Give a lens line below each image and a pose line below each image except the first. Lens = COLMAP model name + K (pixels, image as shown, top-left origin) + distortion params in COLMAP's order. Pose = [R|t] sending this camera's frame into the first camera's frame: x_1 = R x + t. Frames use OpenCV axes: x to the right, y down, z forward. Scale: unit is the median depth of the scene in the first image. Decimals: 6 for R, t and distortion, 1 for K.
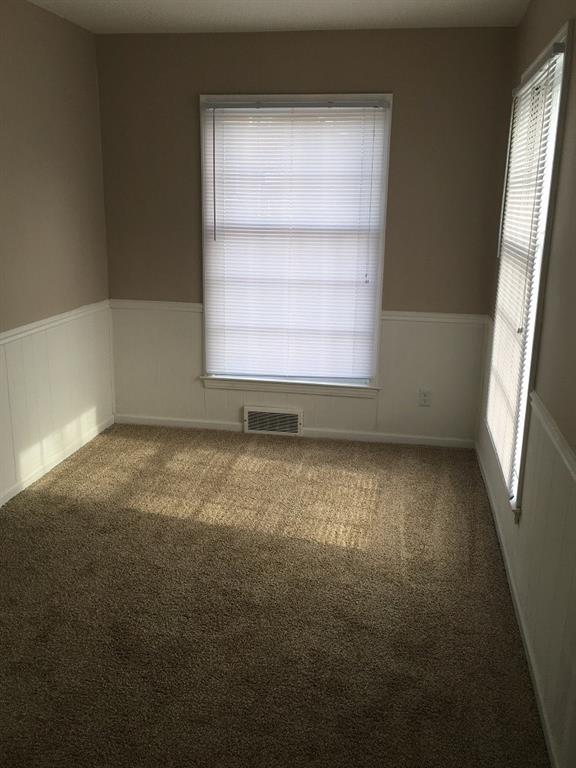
lens RADIAL K [[719.2, 0, 287.9], [0, 719.2, 385.6], [0, 0, 1]] dist [0.043962, 0.000000]
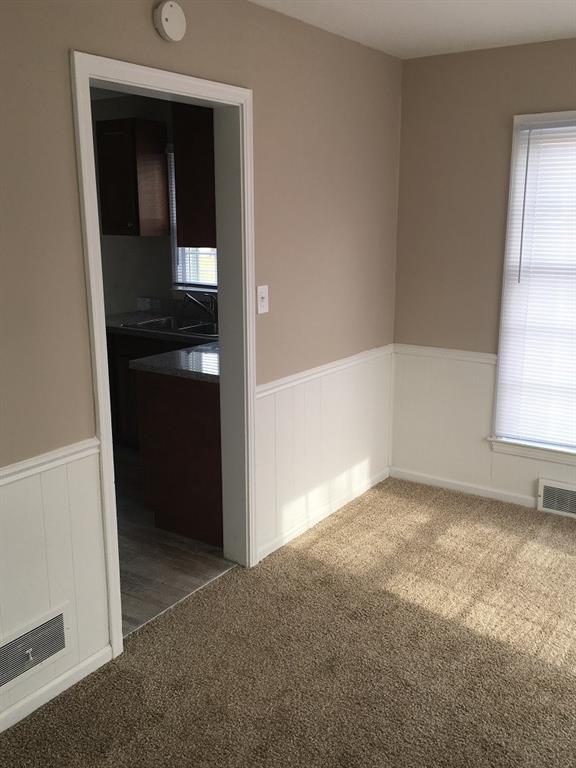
lens RADIAL K [[719.2, 0, 291.2], [0, 719.2, 380.1], [0, 0, 1]] dist [0.043962, 0.000000]
pose [[0.912366, 0.072915, -0.402830, 0.007216], [-0.085872, 0.996205, -0.014170, -0.055364], [0.400268, 0.047520, 0.915165, 0.124562]]
